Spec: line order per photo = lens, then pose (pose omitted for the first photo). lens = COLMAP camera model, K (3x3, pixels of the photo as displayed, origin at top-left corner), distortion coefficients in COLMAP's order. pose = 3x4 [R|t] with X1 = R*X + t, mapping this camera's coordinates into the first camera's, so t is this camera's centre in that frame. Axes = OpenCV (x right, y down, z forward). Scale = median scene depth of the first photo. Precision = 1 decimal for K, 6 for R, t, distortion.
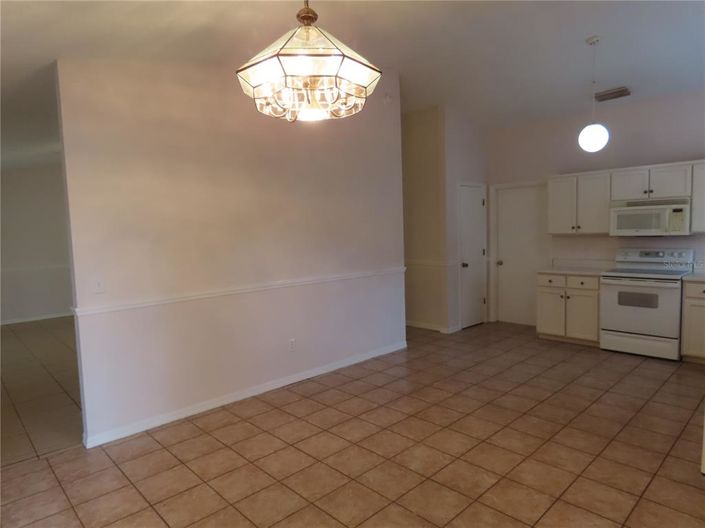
lens RADIAL K [[442.3, 0, 351.0], [0, 442.3, 264.1], [0, 0, 1]] dist [-0.005302, -0.000891]
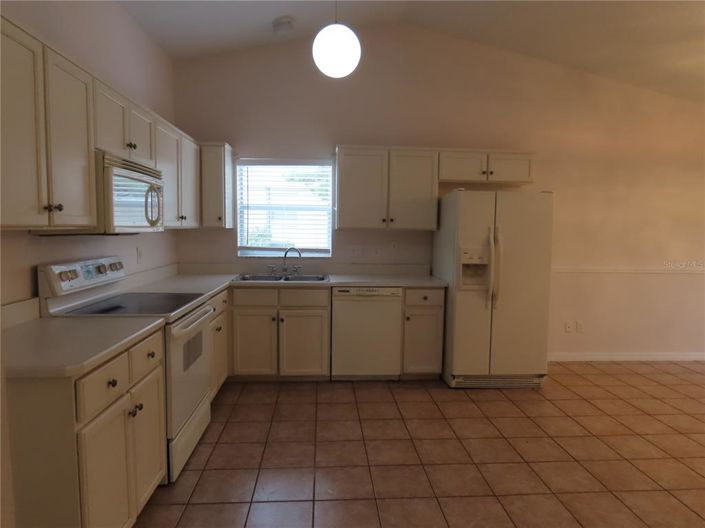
lens RADIAL K [[442.3, 0, 351.0], [0, 442.3, 264.1], [0, 0, 1]] dist [-0.005302, -0.000891]
pose [[-0.765766, -0.043481, 0.641648, 0.255712], [0.053496, 0.989948, 0.130927, -0.148796], [-0.640890, 0.134585, -0.755742, 2.126543]]
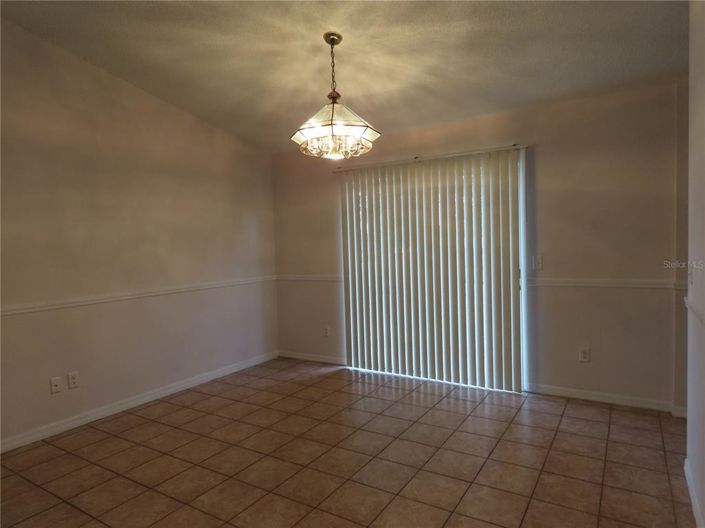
lens RADIAL K [[442.3, 0, 351.0], [0, 442.3, 264.1], [0, 0, 1]] dist [-0.005302, -0.000891]
pose [[-0.968441, 0.072159, -0.238568, 0.176600], [0.042206, 0.990829, 0.128363, -0.096743], [0.245642, 0.114243, -0.962605, 1.688822]]
